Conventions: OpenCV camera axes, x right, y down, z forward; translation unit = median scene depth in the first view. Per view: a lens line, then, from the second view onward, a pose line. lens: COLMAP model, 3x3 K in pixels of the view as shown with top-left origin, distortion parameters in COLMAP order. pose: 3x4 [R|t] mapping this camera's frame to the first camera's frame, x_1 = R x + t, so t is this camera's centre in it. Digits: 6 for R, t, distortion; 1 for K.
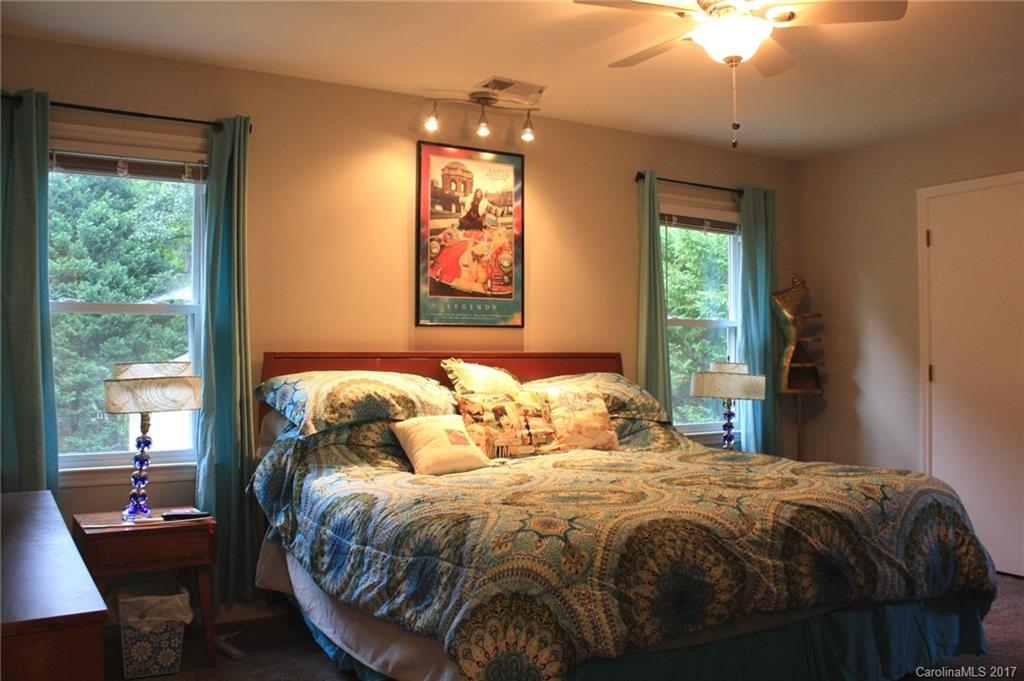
lens RADIAL K [[883.5, 0, 519.7], [0, 883.5, 336.5], [0, 0, 1]] dist [-0.169988, 0.160845]
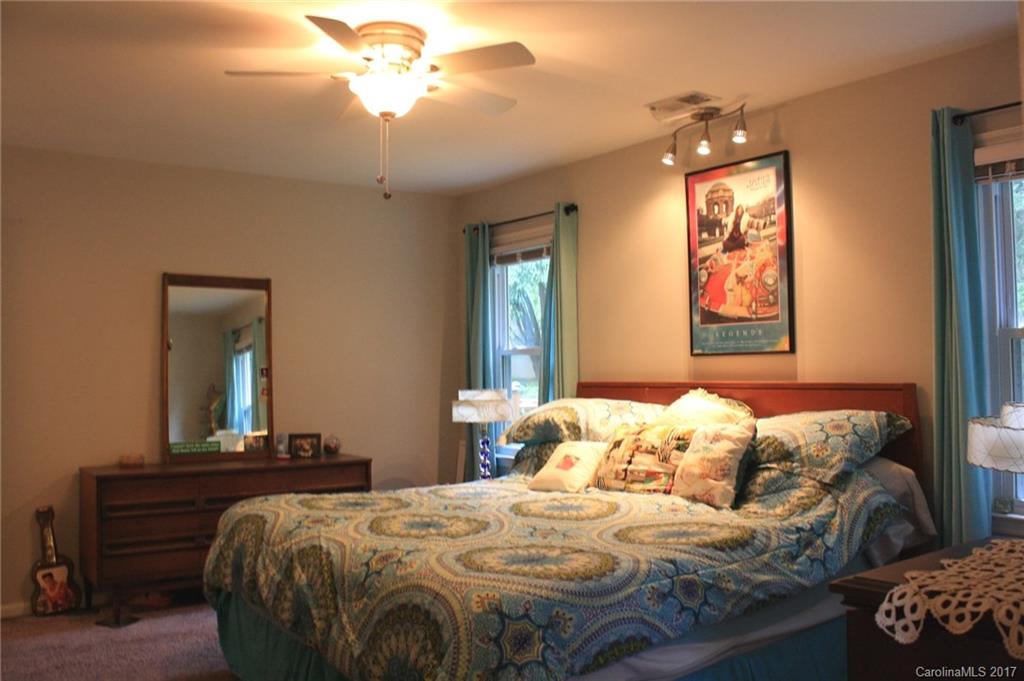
lens RADIAL K [[883.5, 0, 519.7], [0, 883.5, 336.5], [0, 0, 1]] dist [-0.169988, 0.160845]
pose [[0.092866, -0.034900, -0.995067, 0.844909], [0.036507, 0.998833, -0.031625, -0.009424], [0.995009, -0.033390, 0.094032, 0.684961]]
